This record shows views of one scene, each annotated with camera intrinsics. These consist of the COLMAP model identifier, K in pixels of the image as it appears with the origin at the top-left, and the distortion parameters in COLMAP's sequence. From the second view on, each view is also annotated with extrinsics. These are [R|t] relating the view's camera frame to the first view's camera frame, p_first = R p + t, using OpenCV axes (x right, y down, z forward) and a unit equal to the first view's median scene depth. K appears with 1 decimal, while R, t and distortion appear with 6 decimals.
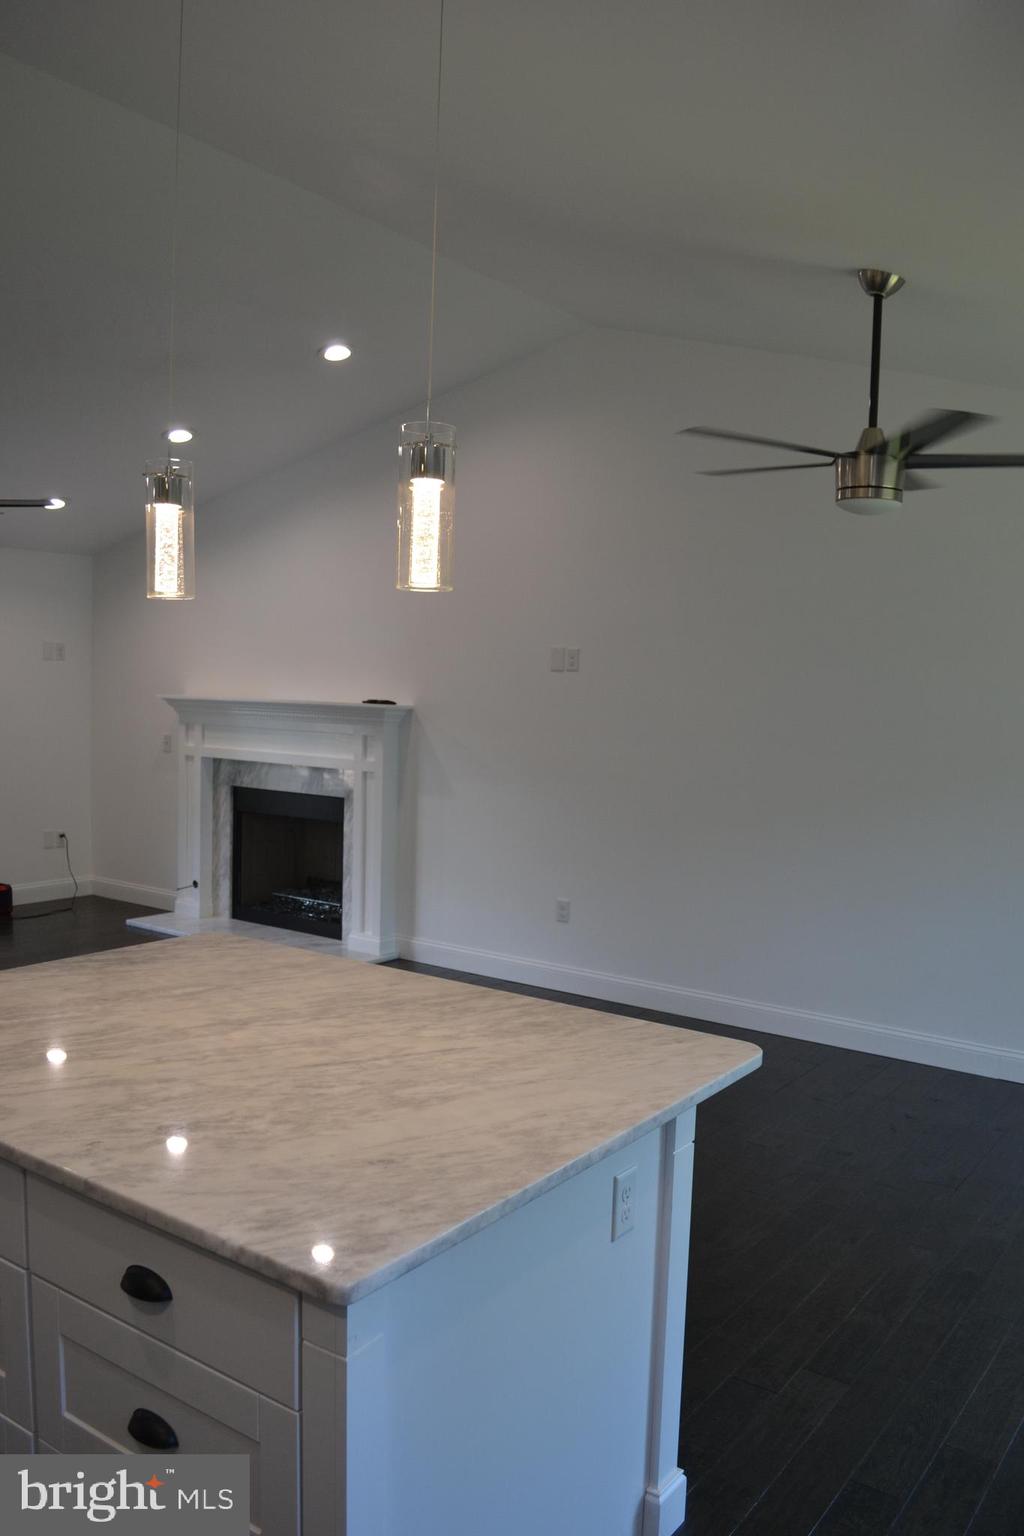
lens RADIAL K [[1234.9, 0, 514.9], [0, 1234.9, 767.1], [0, 0, 1]] dist [-0.064270, -0.003317]
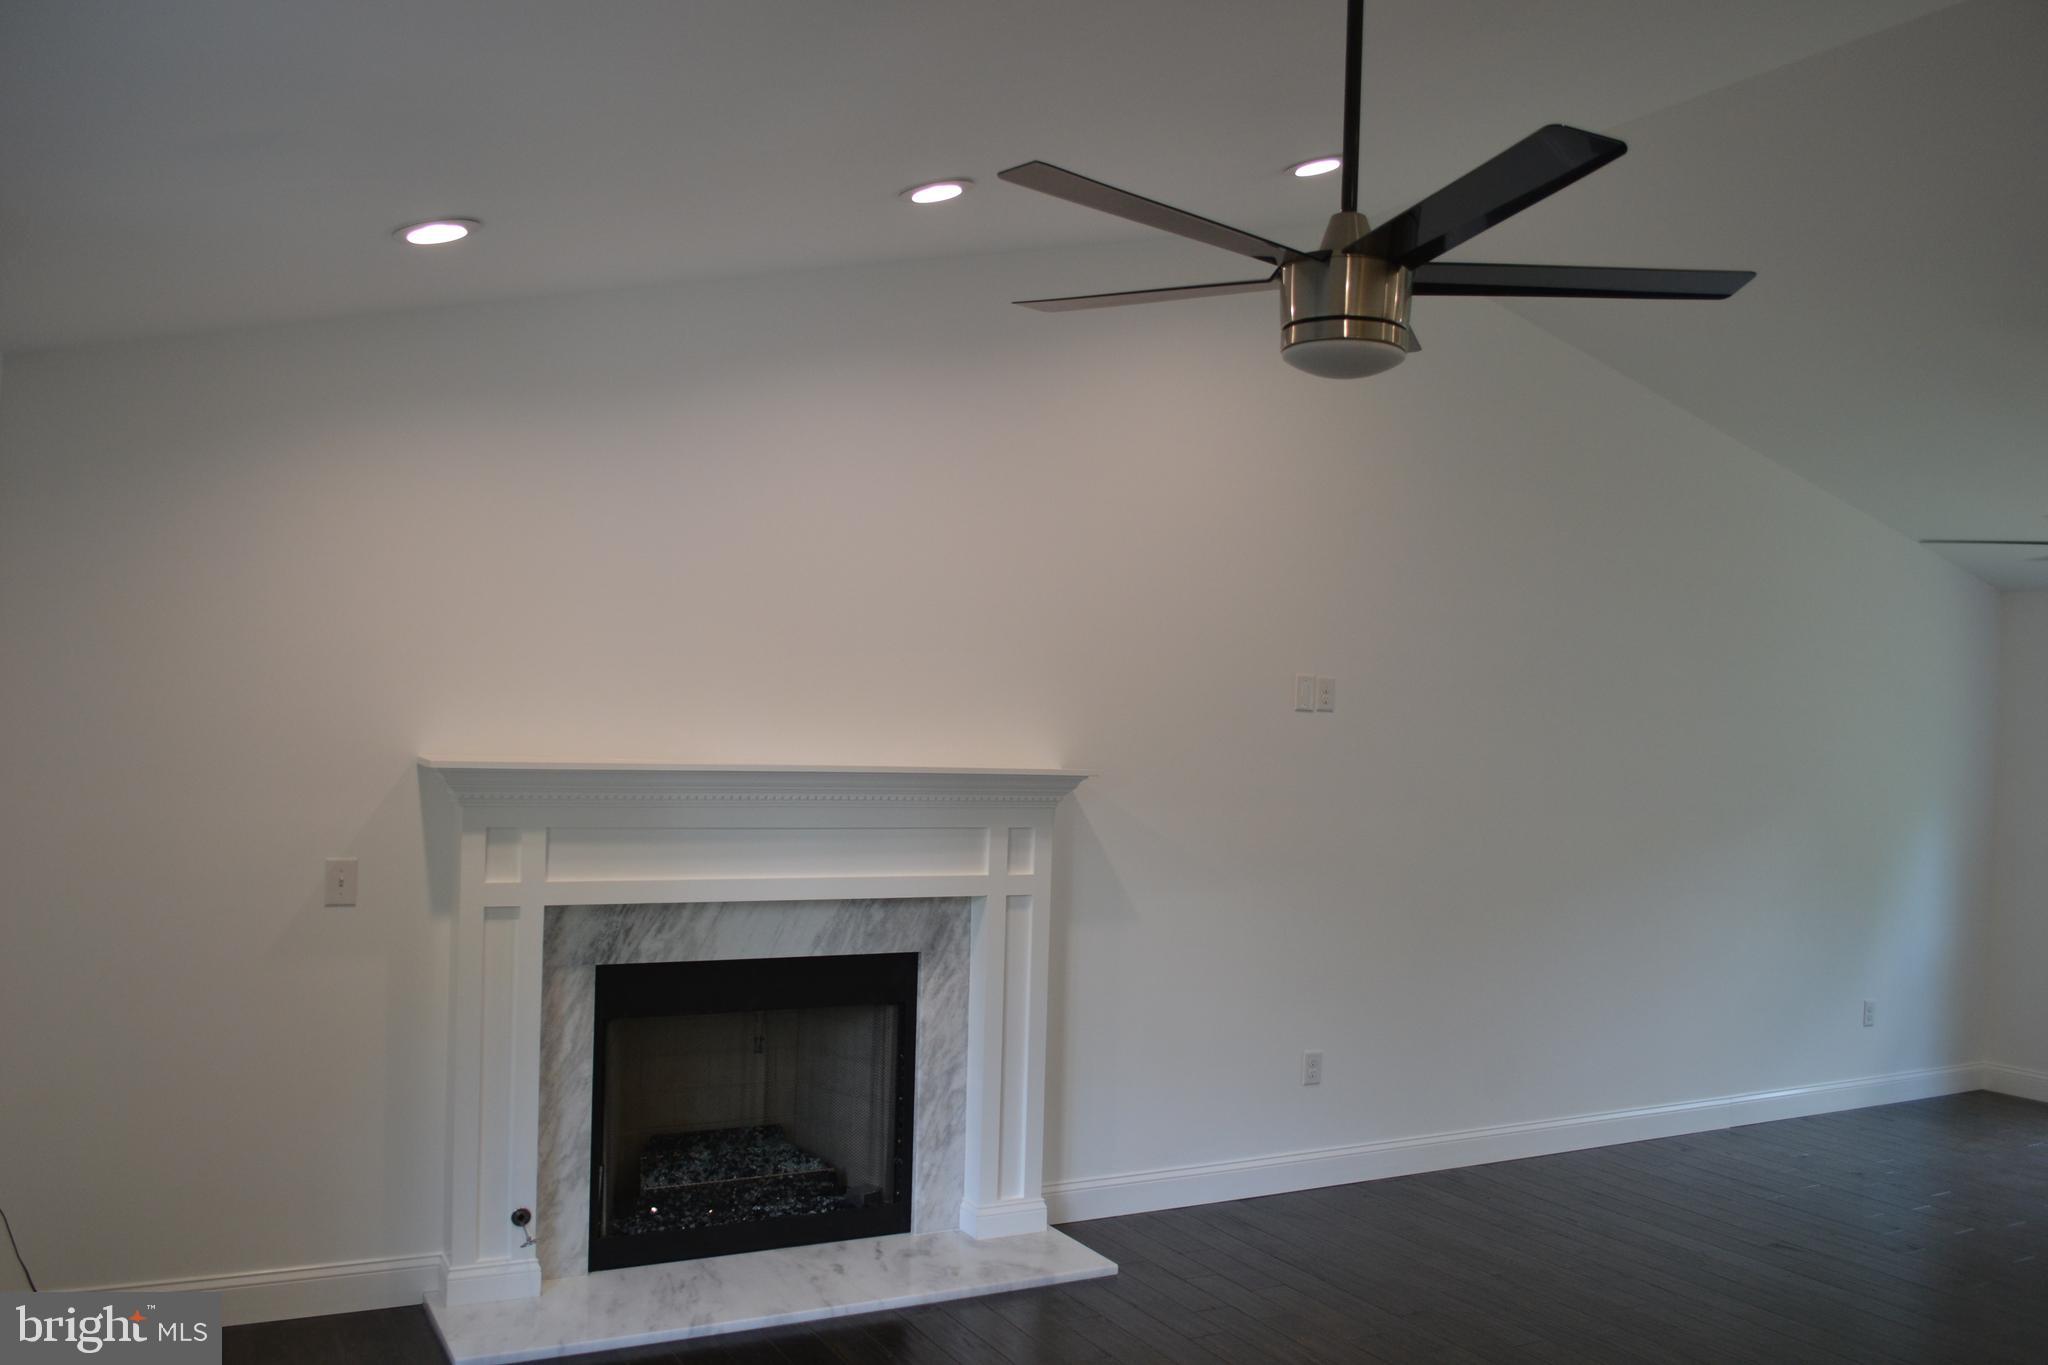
lens RADIAL K [[1646.5, 0, 1022.5], [0, 1646.5, 685.0], [0, 0, 1]] dist [-0.064270, -0.003317]
pose [[0.447494, 0.007192, 0.894258, -0.690932], [0.048342, 0.998311, -0.032219, -0.058592], [-0.892979, 0.057648, 0.446390, 0.611154]]
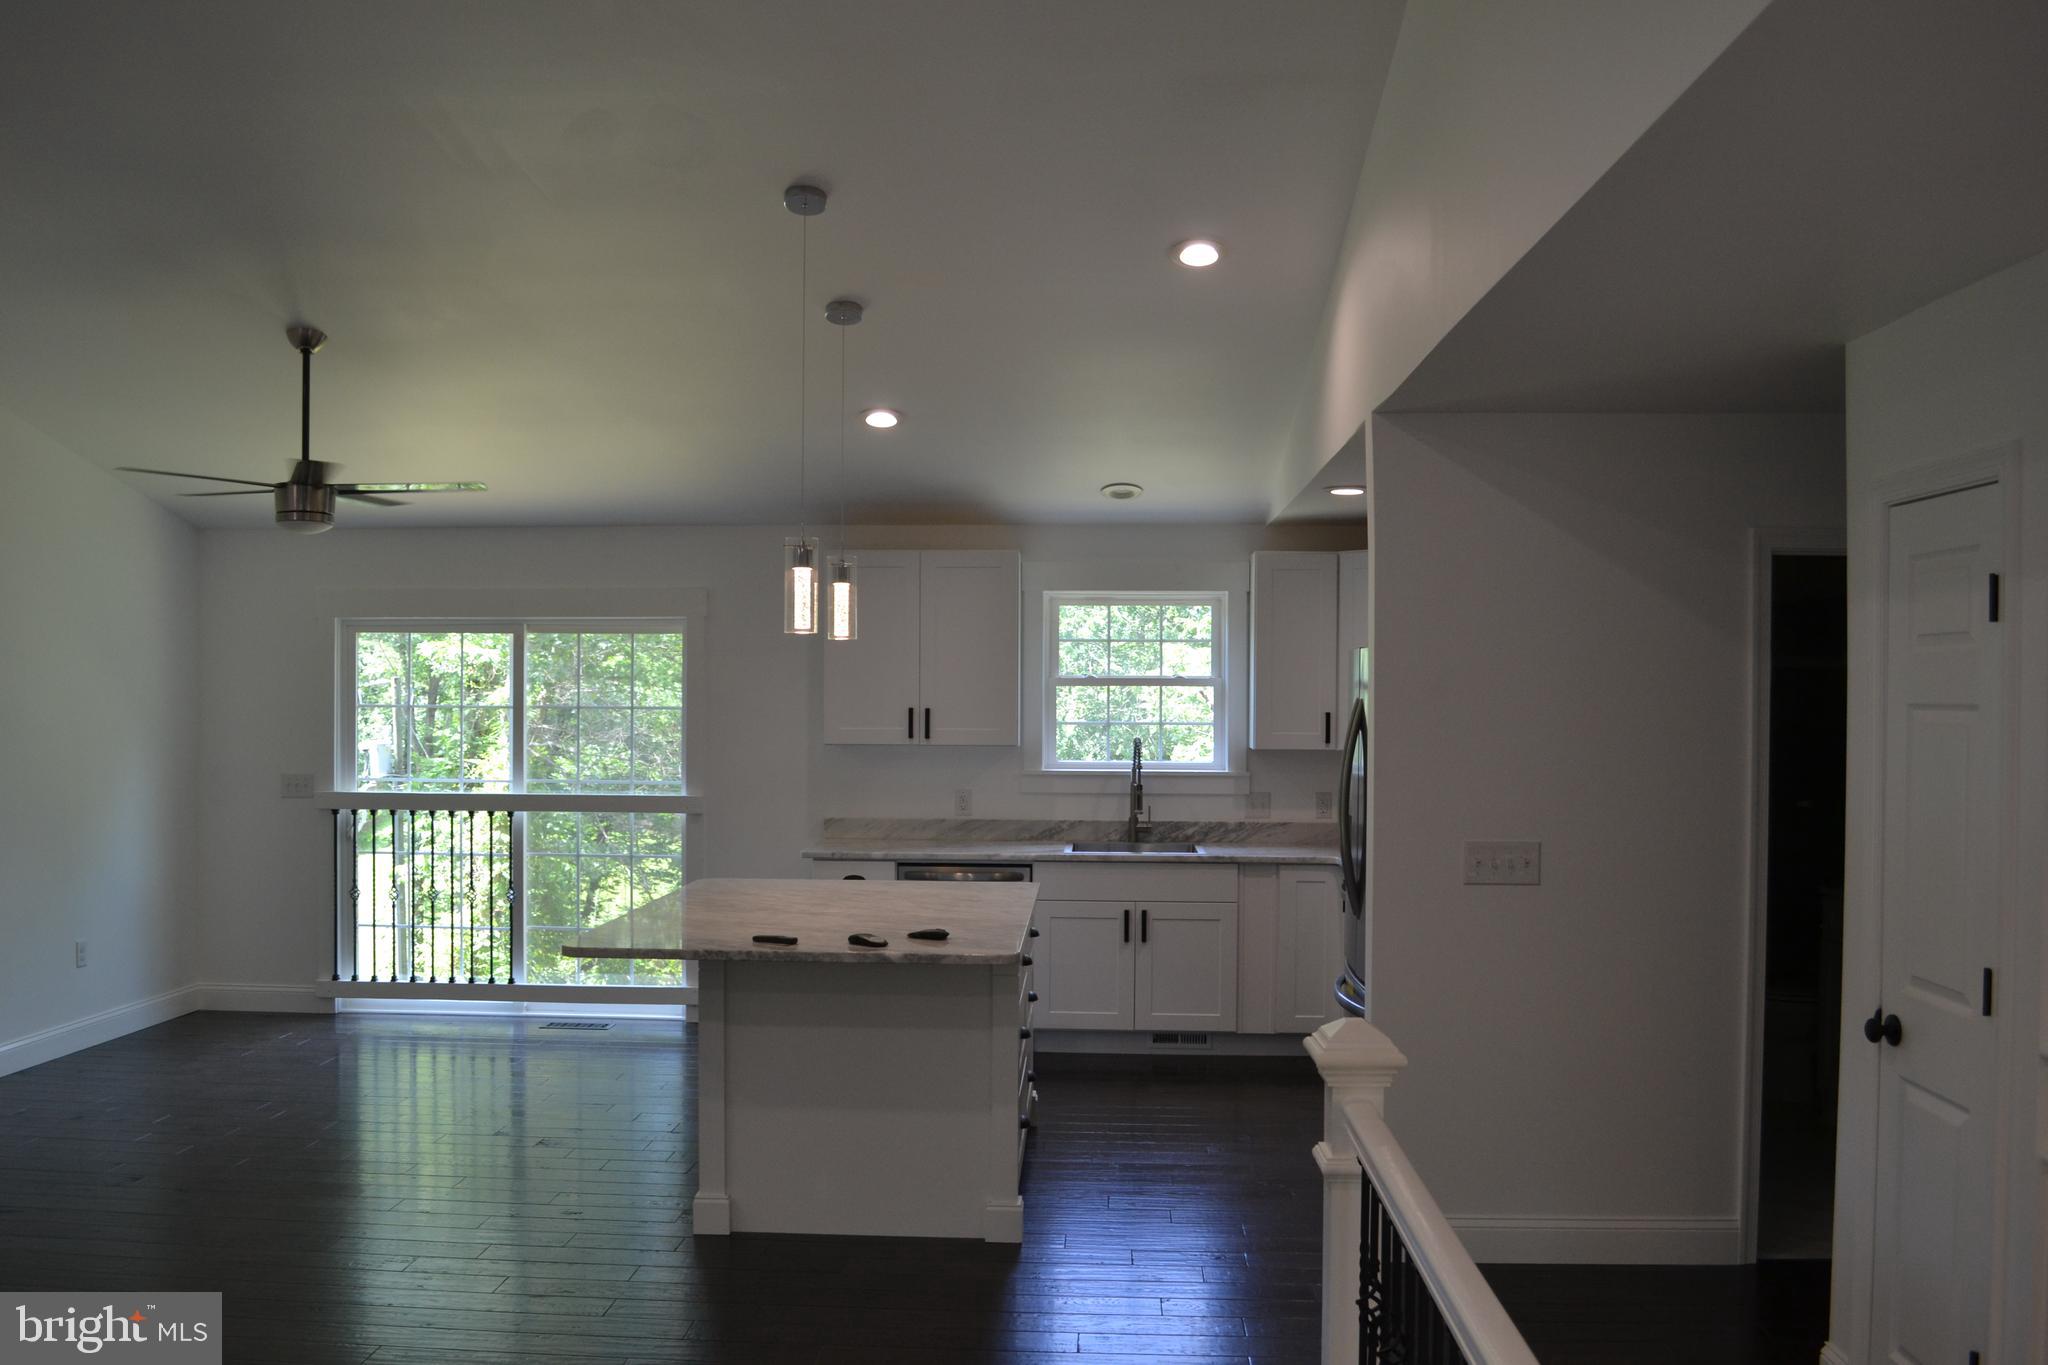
lens RADIAL K [[1646.5, 0, 1024.0], [0, 1646.5, 676.9], [0, 0, 1]] dist [-0.064270, -0.003317]
pose [[-0.526431, -0.022823, 0.849911, -0.738141], [0.044853, 0.997502, 0.054568, -0.064307], [-0.849034, 0.066848, -0.524093, 0.635666]]
